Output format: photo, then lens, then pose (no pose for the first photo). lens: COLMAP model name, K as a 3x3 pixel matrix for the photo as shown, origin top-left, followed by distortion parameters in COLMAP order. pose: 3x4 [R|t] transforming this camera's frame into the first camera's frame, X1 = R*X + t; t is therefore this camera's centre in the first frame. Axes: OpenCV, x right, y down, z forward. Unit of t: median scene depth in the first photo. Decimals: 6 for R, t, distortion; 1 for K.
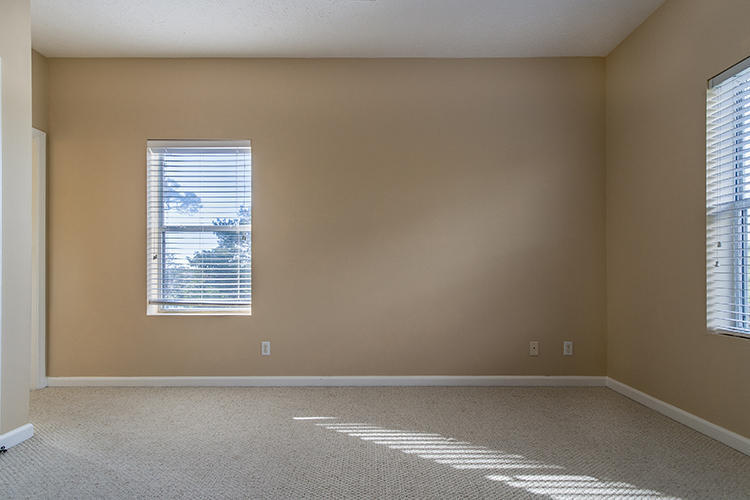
lens RADIAL K [[366.8, 0, 359.8], [0, 366.8, 272.4], [0, 0, 1]] dist [0.001302, -0.000070]
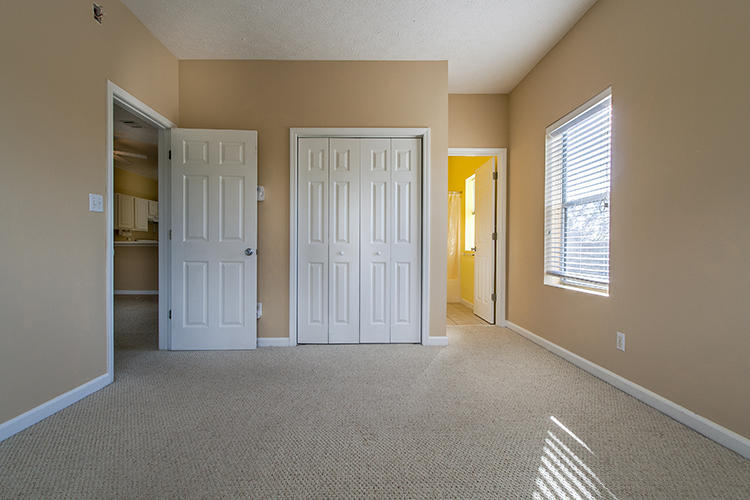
lens RADIAL K [[350.2, 0, 369.0], [0, 350.2, 248.6], [0, 0, 1]] dist [-0.000825, -0.000208]
pose [[0.020745, 0.002736, -0.999781, 0.483942], [-0.001292, 0.999995, 0.002710, 0.005159], [0.999784, 0.001235, 0.020749, 0.436975]]
